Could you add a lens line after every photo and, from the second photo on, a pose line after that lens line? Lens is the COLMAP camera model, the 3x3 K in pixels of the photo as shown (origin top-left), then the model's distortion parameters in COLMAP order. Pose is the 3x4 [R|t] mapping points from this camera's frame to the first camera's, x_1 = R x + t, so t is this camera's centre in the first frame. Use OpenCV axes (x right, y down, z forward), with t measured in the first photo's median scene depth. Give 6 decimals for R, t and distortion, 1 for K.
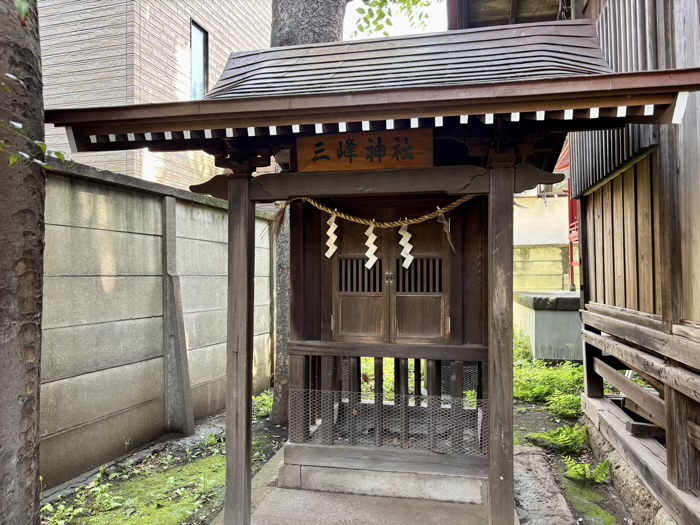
lens RADIAL K [[519.0, 0, 350.0], [0, 519.0, 262.5], [0, 0, 1]] dist [0.025986, -0.003392]
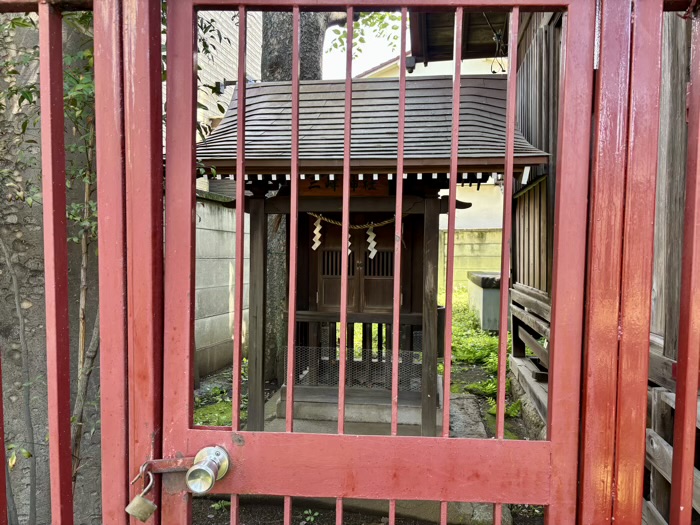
lens RADIAL K [[519.0, 0, 350.0], [0, 519.0, 262.5], [0, 0, 1]] dist [0.025986, -0.003392]
pose [[0.998187, 0.007432, 0.059721, -0.025010], [-0.010076, 0.998977, 0.044095, -0.030849], [-0.059332, -0.044617, 0.997241, -0.295100]]
